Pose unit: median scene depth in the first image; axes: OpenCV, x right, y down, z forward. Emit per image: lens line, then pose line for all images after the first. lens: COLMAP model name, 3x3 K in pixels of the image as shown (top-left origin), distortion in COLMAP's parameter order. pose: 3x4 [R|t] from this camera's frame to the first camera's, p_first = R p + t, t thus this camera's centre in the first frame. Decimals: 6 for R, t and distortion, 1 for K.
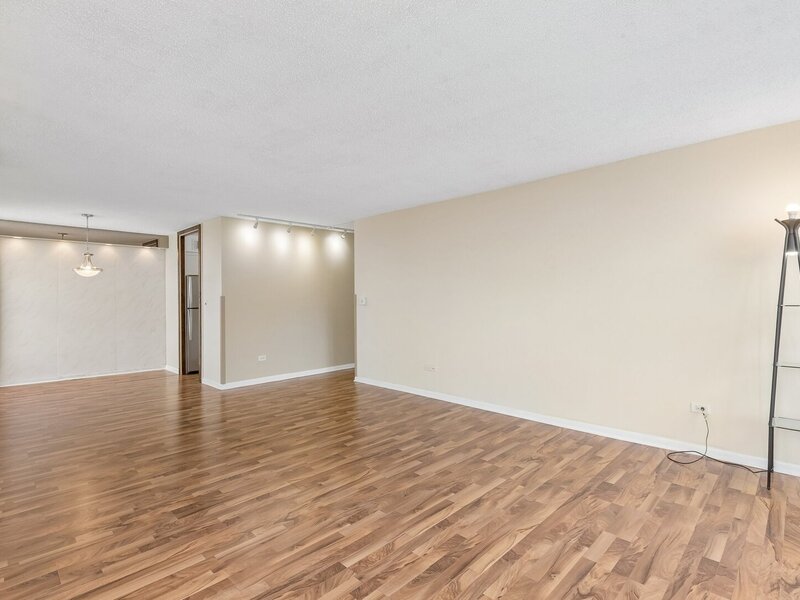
lens RADIAL K [[402.9, 0, 400.0], [0, 402.9, 300.0], [0, 0, 1]] dist [0.002250, -0.000451]
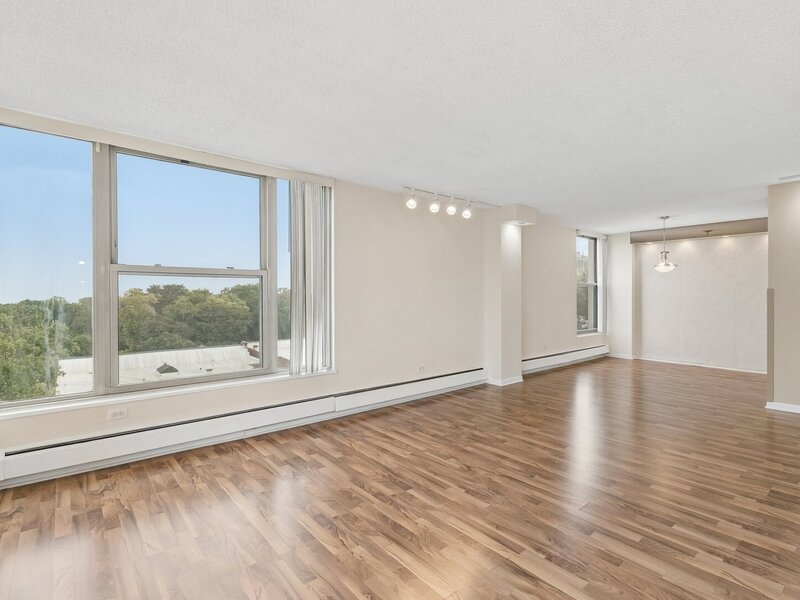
lens RADIAL K [[402.9, 0, 400.0], [0, 402.9, 300.0], [0, 0, 1]] dist [0.002250, -0.000451]
pose [[-0.090712, 0.019618, -0.995684, 0.937391], [0.000480, 0.999807, 0.019655, -0.007553], [0.995877, 0.001305, -0.090704, 0.848202]]
